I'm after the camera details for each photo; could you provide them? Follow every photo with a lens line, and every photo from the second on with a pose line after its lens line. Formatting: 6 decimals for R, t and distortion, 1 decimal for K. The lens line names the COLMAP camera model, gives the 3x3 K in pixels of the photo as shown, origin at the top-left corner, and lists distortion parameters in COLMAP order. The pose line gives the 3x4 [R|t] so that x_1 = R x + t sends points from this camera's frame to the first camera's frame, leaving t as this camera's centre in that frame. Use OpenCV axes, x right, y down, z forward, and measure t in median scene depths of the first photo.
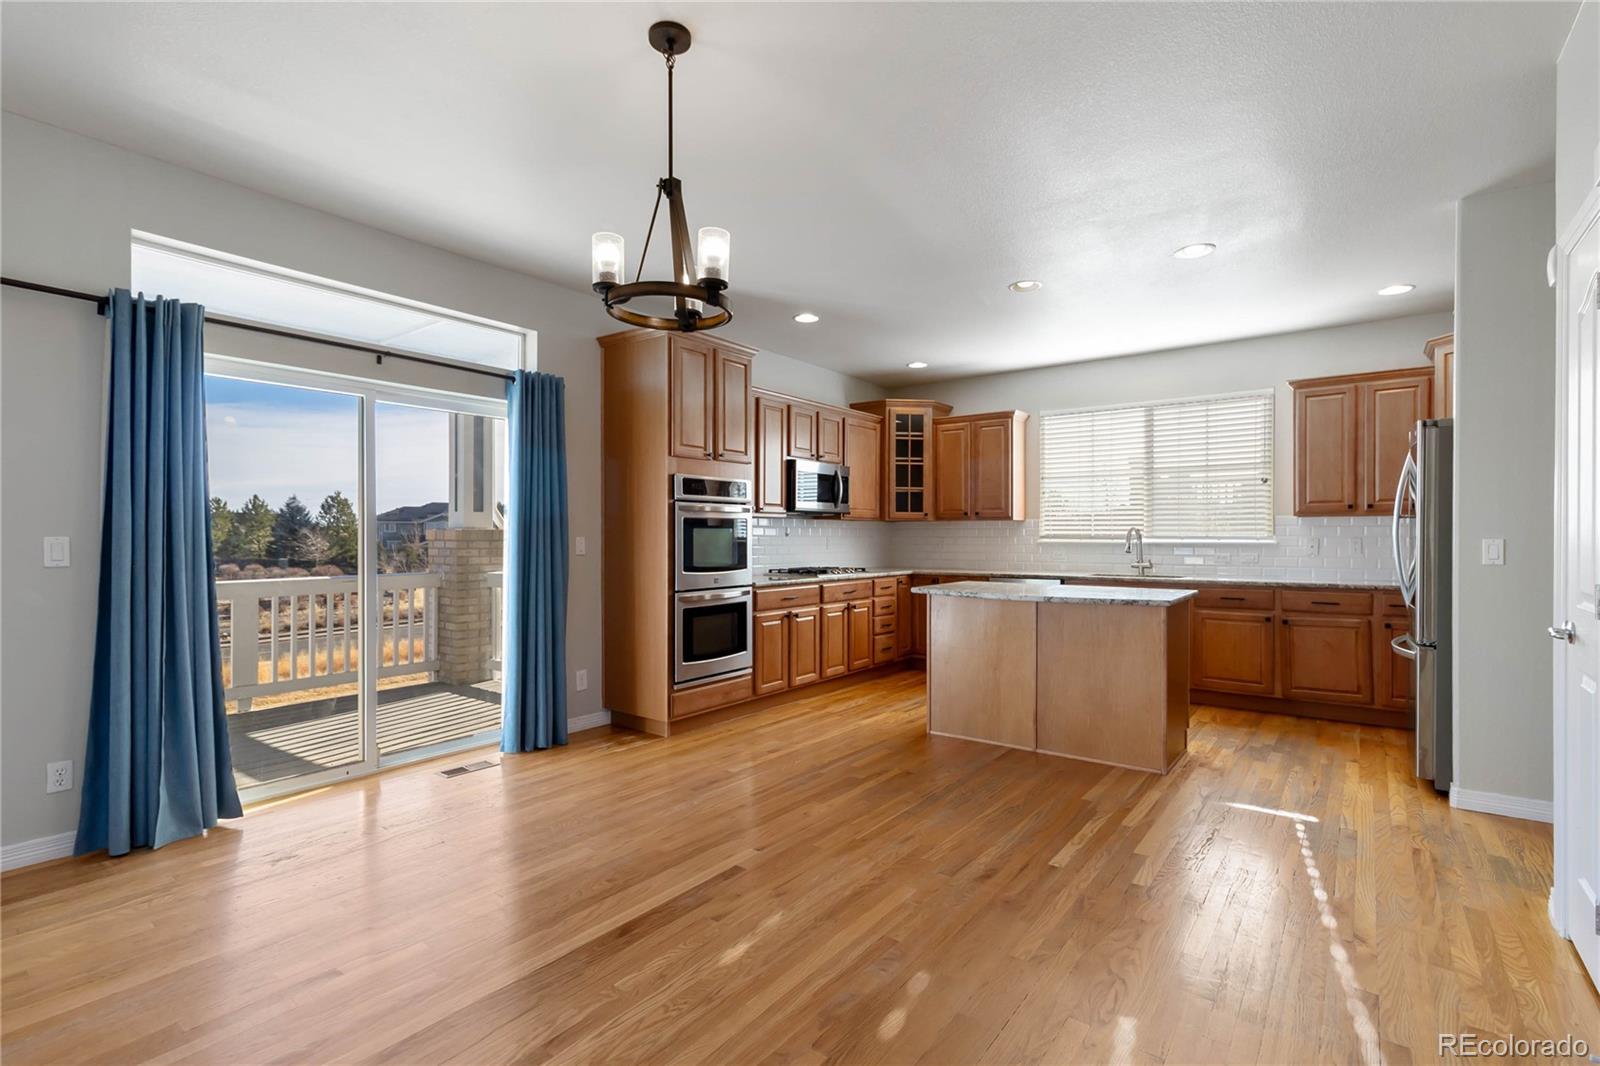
lens RADIAL K [[743.7, 0, 800.0], [0, 743.7, 533.0], [0, 0, 1]] dist [0.012148, -0.000593]
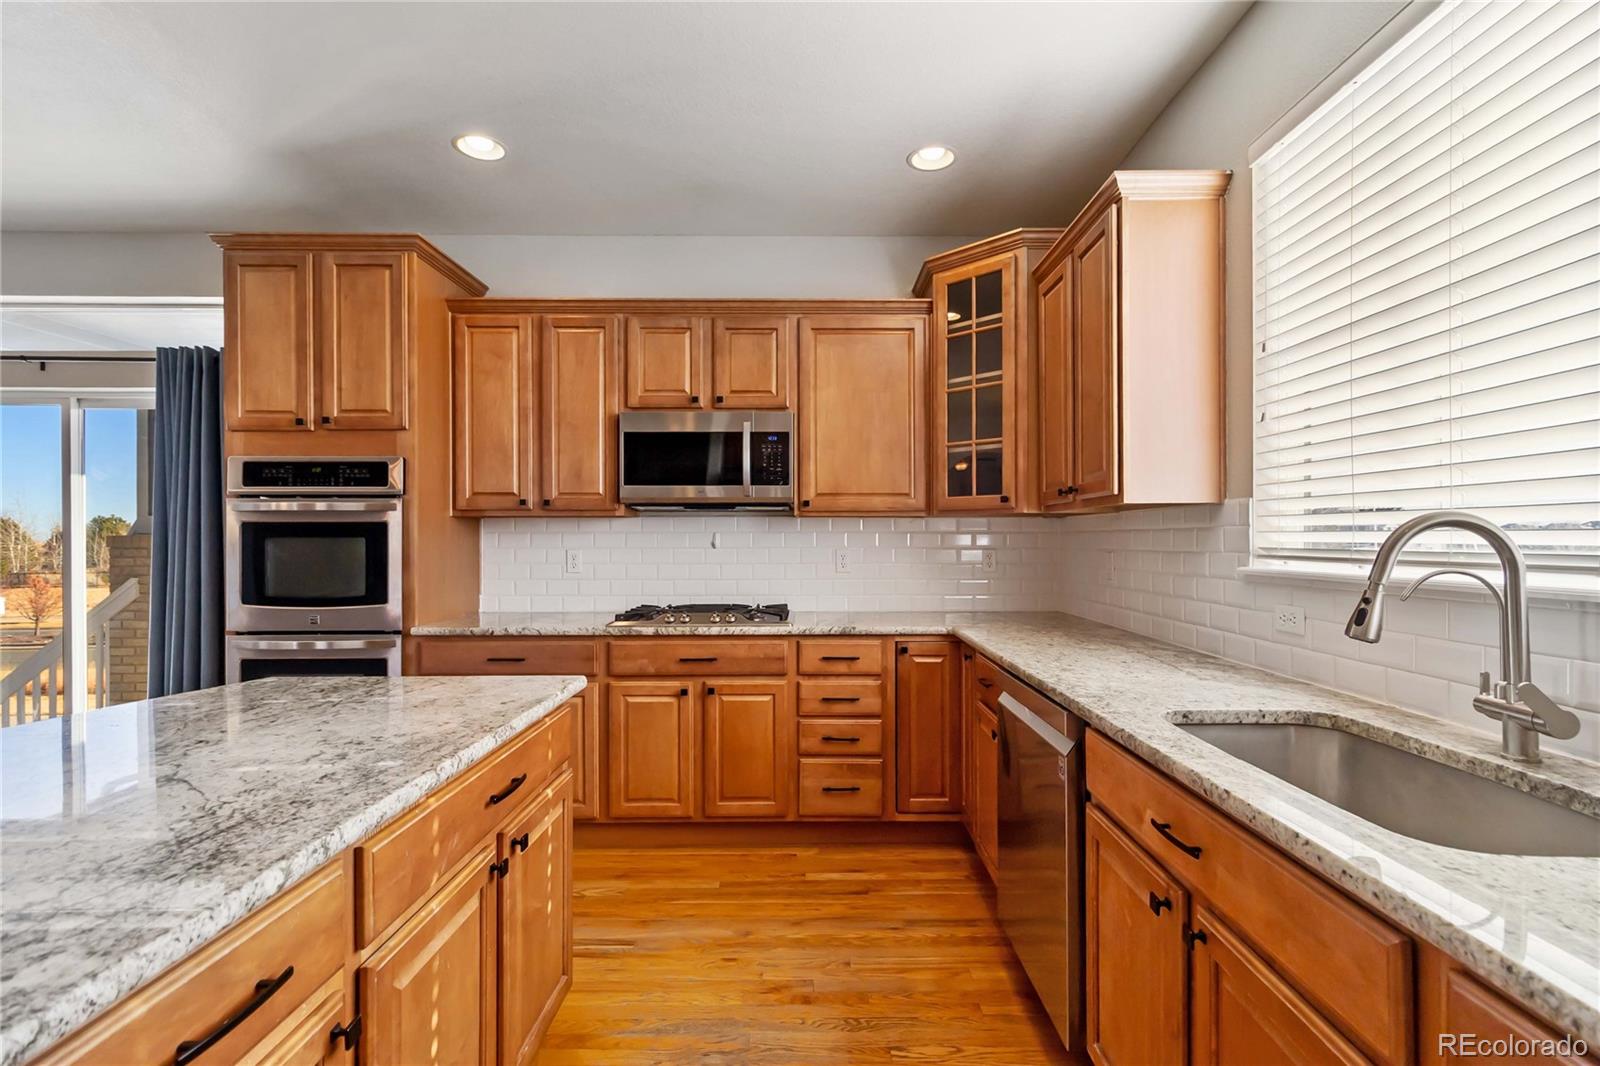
lens RADIAL K [[758.3, 0, 809.2], [0, 758.3, 547.6], [0, 0, 1]] dist [0.014853, -0.000050]
pose [[0.606653, 0.001913, -0.794964, 0.611407], [0.004258, 0.999975, 0.005655, 0.000350], [0.794955, -0.006815, 0.606630, 0.876947]]
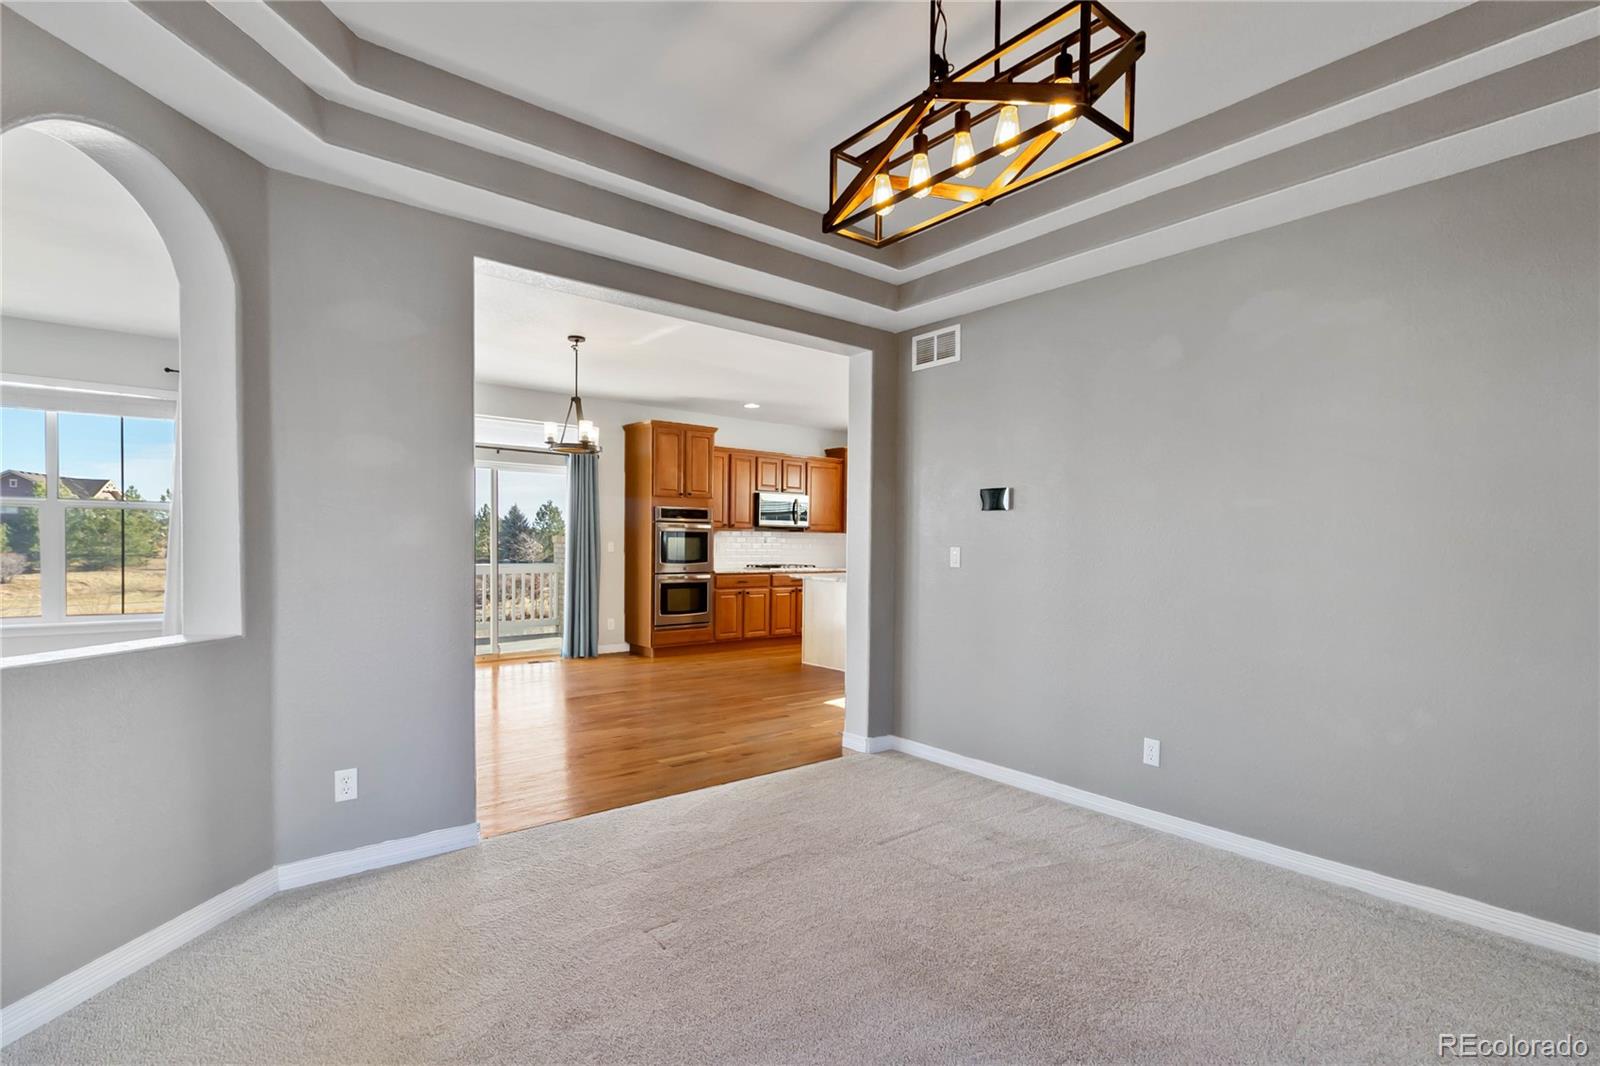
lens RADIAL K [[758.3, 0, 809.2], [0, 758.3, 547.6], [0, 0, 1]] dist [0.014853, -0.000050]
pose [[0.972947, 0.011356, -0.230751, 0.521744], [-0.009067, 0.999899, 0.010979, -0.004750], [0.230853, -0.008590, 0.972951, -0.569313]]
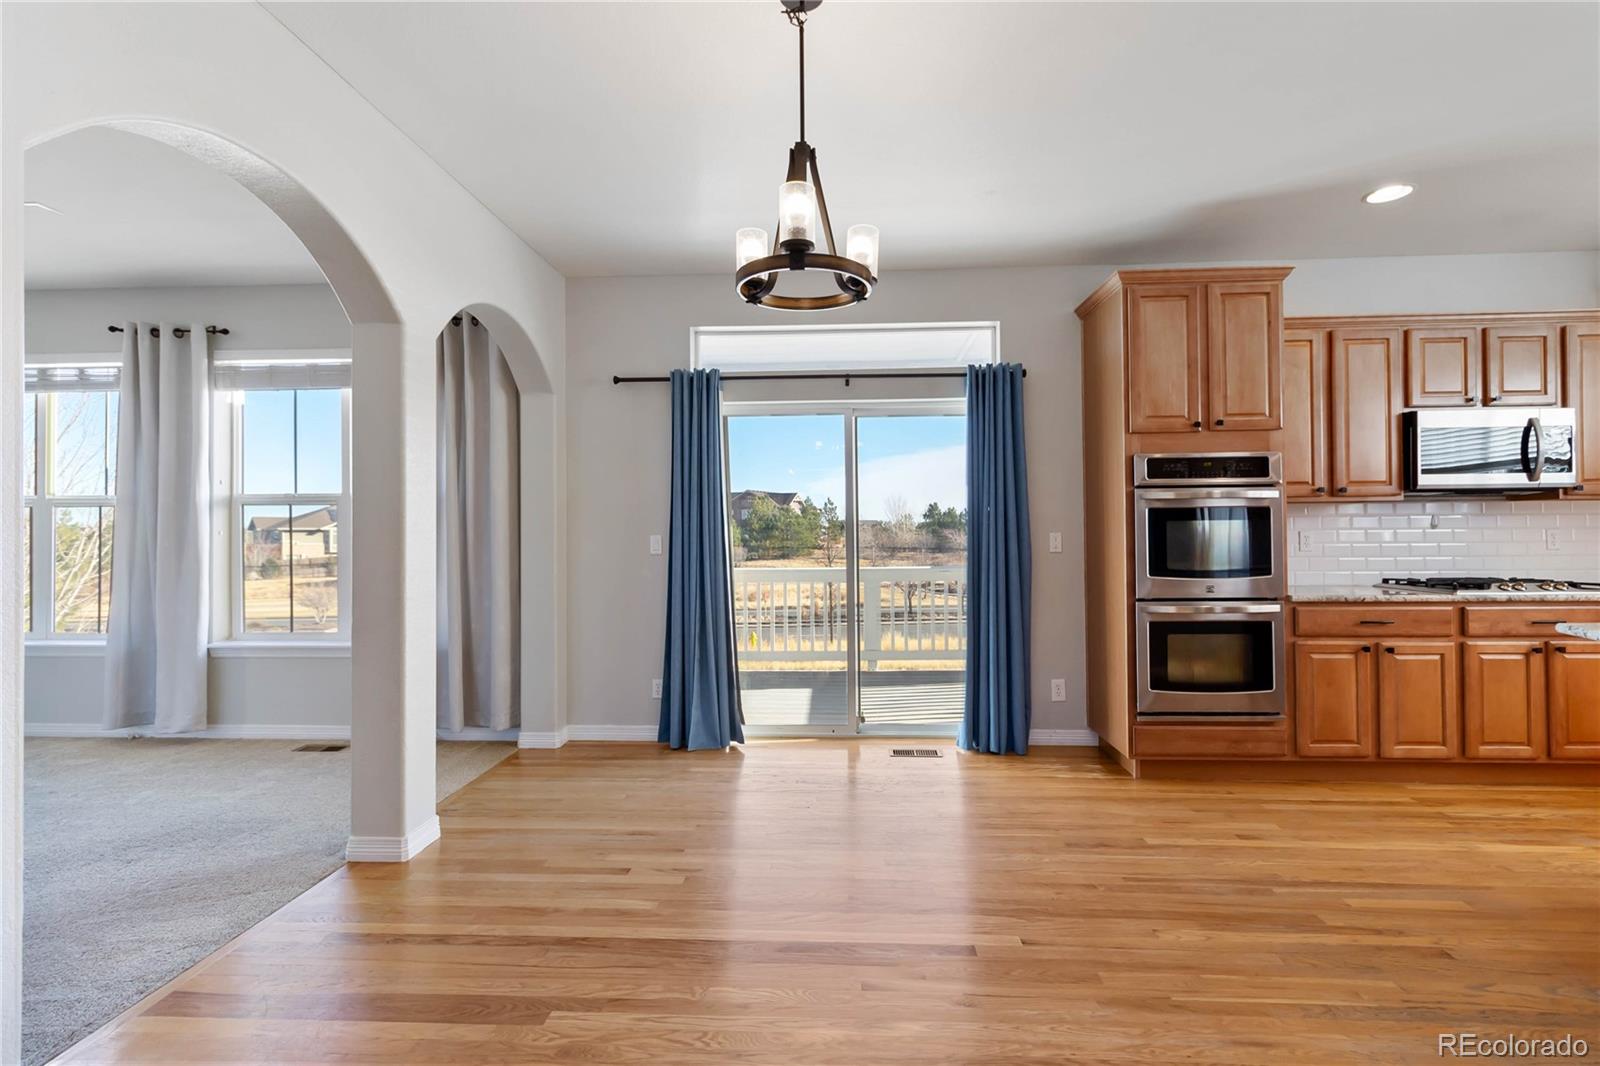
lens RADIAL K [[730.0, 0, 803.4], [0, 730.0, 525.5], [0, 0, 1]] dist [-0.001614, -0.000323]
pose [[0.560849, -0.013453, -0.827809, 0.252050], [0.012146, 0.999894, -0.008020, -0.000142], [0.827829, -0.005557, 0.560953, 0.225141]]
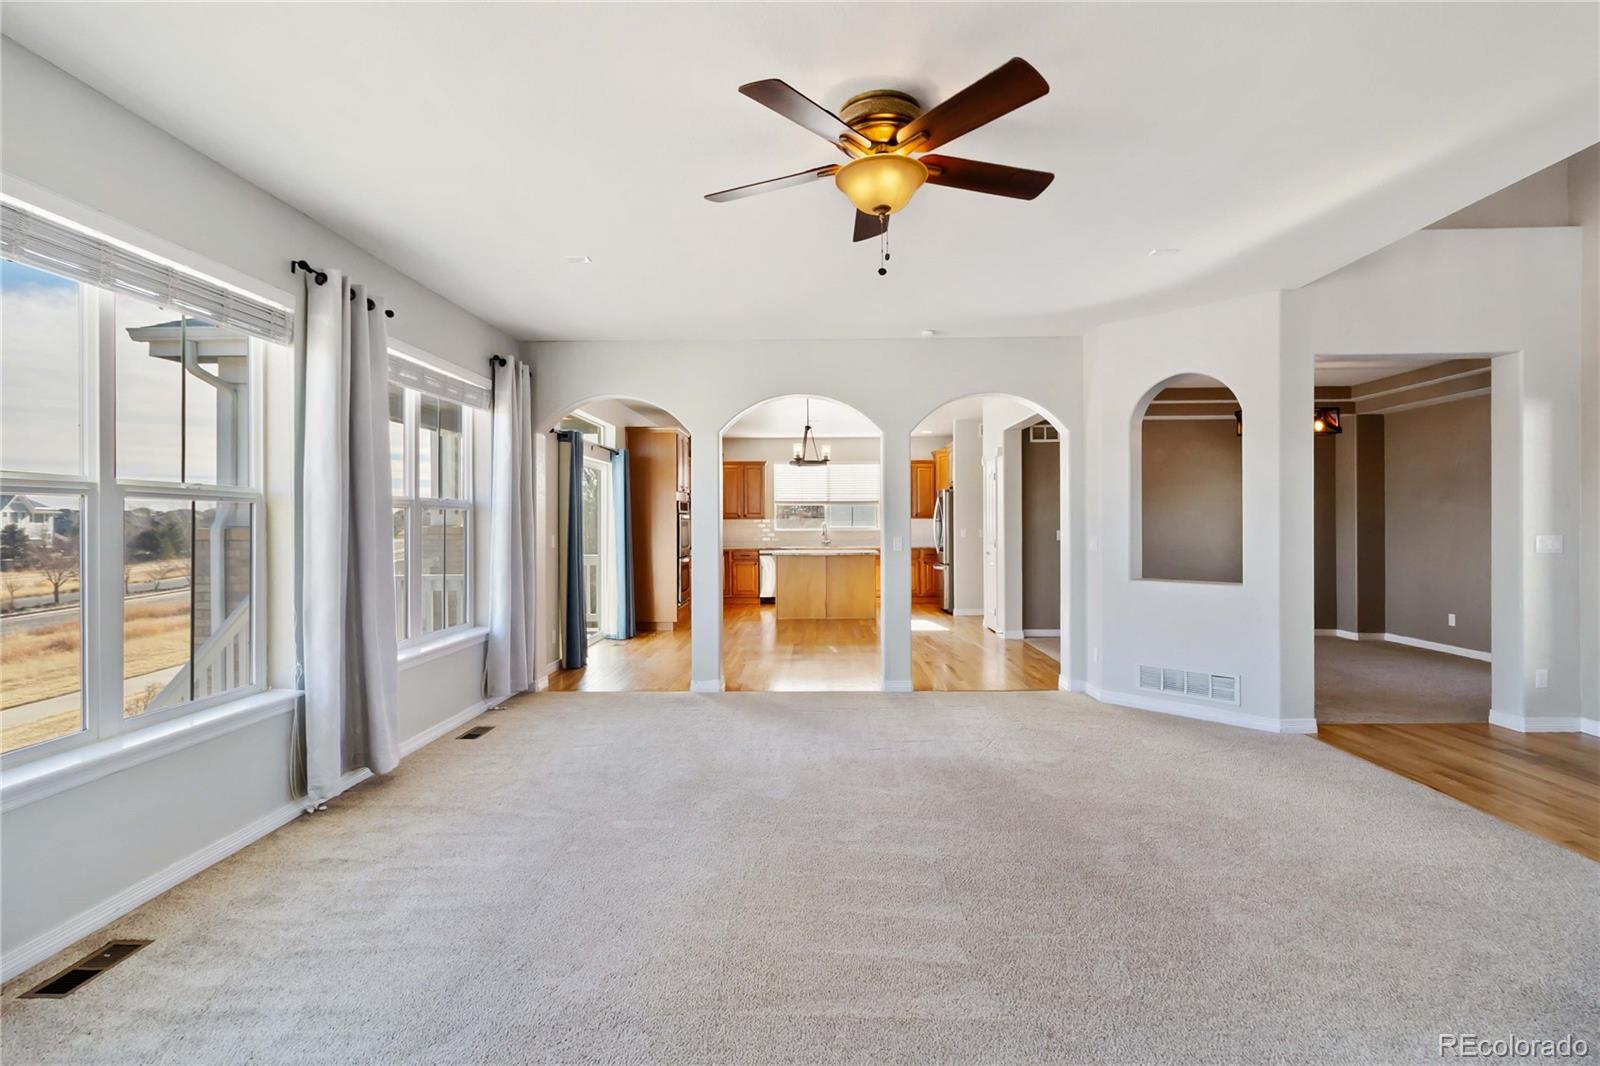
lens RADIAL K [[758.3, 0, 809.2], [0, 758.3, 547.6], [0, 0, 1]] dist [0.014853, -0.000050]
pose [[0.816923, -0.017708, 0.576474, -0.973565], [-0.000177, 0.999521, 0.030955, -0.010336], [-0.576746, -0.025390, 0.816529, -0.826639]]
